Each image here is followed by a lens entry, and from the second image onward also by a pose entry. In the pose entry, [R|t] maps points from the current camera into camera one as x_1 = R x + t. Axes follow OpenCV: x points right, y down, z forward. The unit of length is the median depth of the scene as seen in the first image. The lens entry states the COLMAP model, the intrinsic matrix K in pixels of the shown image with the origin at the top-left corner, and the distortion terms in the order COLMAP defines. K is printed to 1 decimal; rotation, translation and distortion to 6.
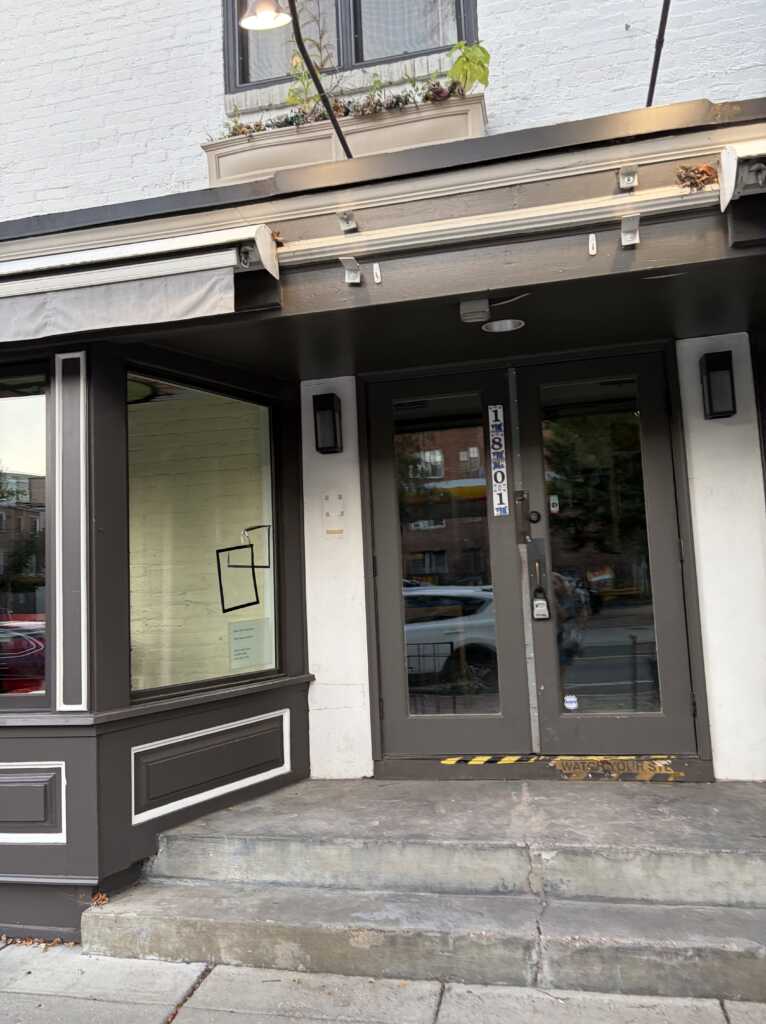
lens RADIAL K [[777.6, 0, 377.4], [0, 777.6, 518.1], [0, 0, 1]] dist [0.027503, -0.018072]
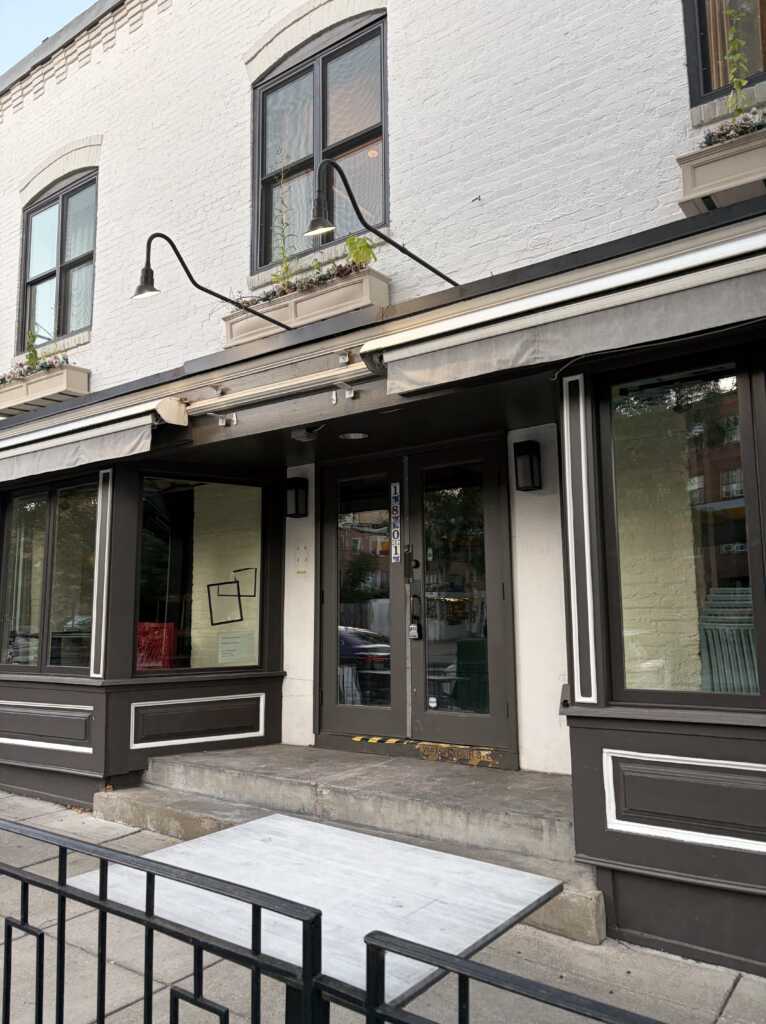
lens RADIAL K [[777.6, 0, 386.1], [0, 777.6, 515.9], [0, 0, 1]] dist [0.027503, -0.018072]
pose [[0.918070, -0.014817, -0.396142, 0.721387], [0.002983, 0.999531, -0.030473, -0.046495], [0.396407, 0.026795, 0.917684, -0.281561]]
